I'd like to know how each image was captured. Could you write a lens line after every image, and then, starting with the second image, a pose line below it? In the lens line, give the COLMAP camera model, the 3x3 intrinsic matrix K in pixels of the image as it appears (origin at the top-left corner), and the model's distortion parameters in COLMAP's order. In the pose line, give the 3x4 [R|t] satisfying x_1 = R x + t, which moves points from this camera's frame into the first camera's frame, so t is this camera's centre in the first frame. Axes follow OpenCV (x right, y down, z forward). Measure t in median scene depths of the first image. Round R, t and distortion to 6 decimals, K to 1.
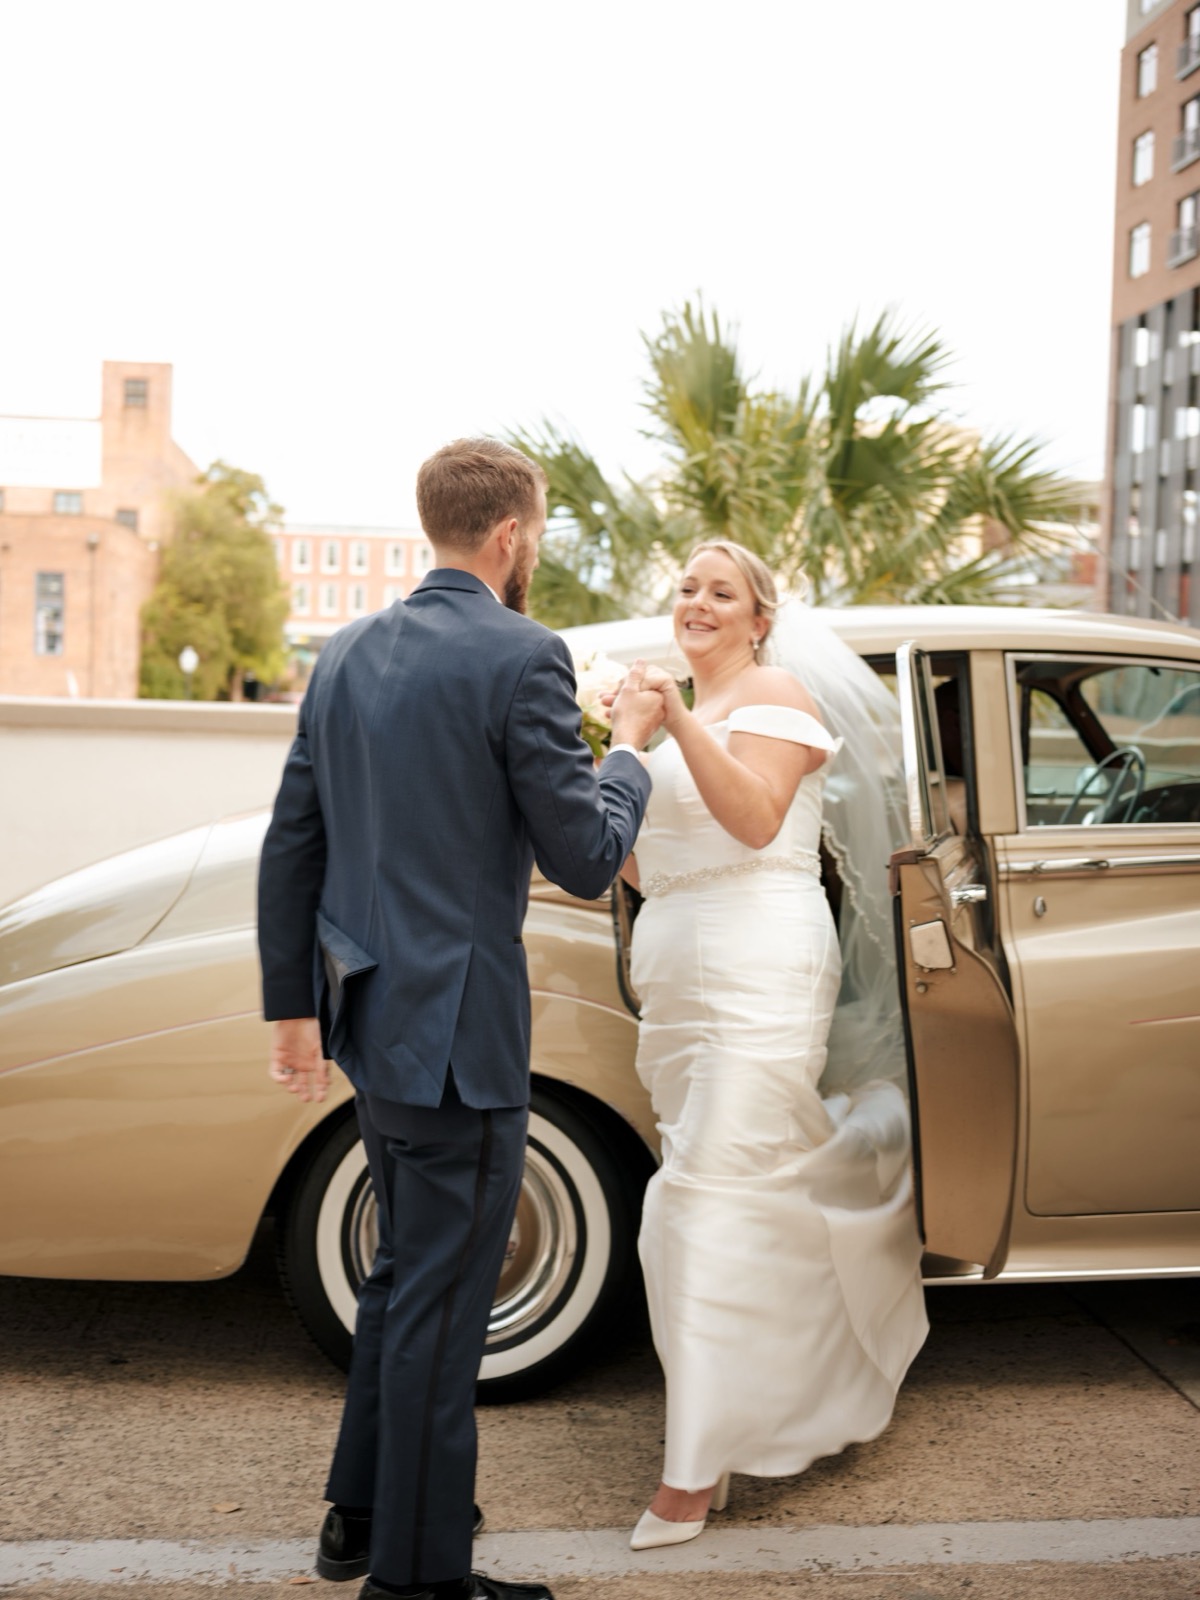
lens RADIAL K [[1889.1, 0, 593.8], [0, 1889.1, 797.8], [0, 0, 1]] dist [-0.042320, 0.000000]
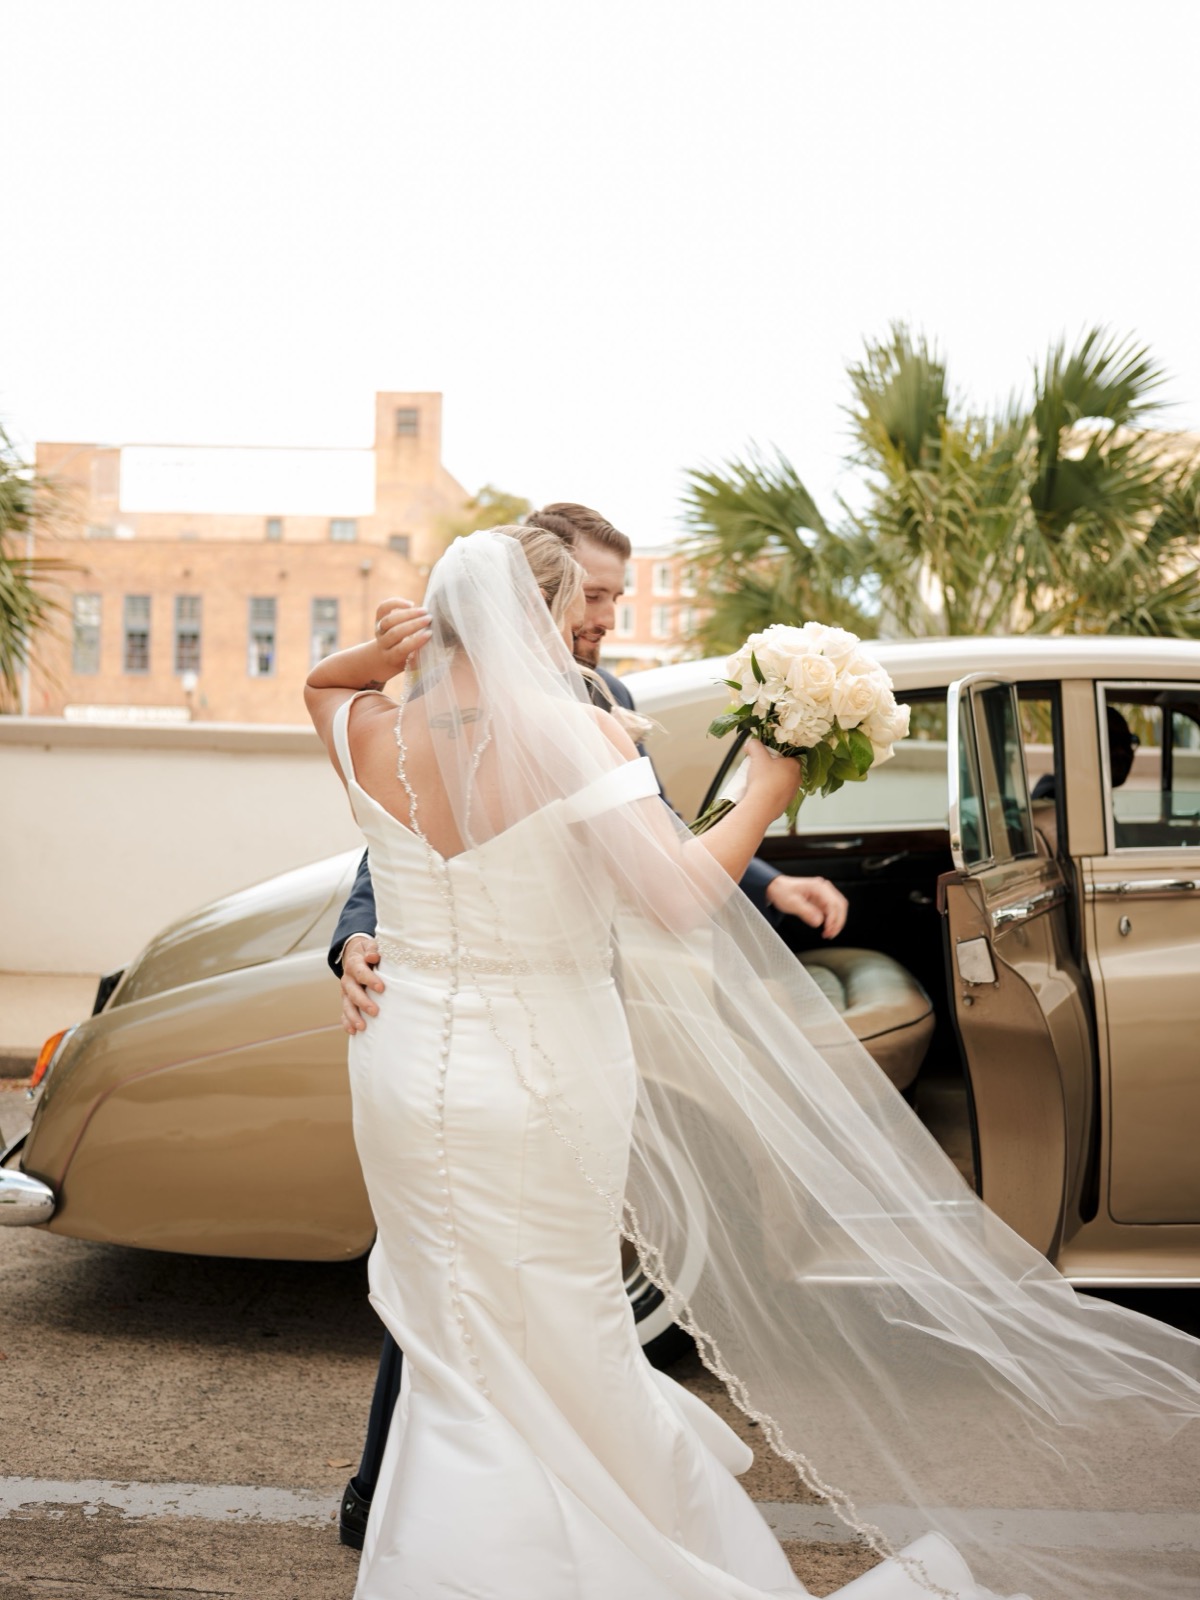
lens RADIAL K [[1889.1, 0, 605.8], [0, 1889.1, 803.4], [0, 0, 1]] dist [-0.042320, 0.000000]
pose [[0.990890, -0.000847, -0.134669, 0.089257], [-0.000133, 0.999974, -0.007272, -0.002209], [0.134672, 0.007224, 0.990864, -0.065159]]
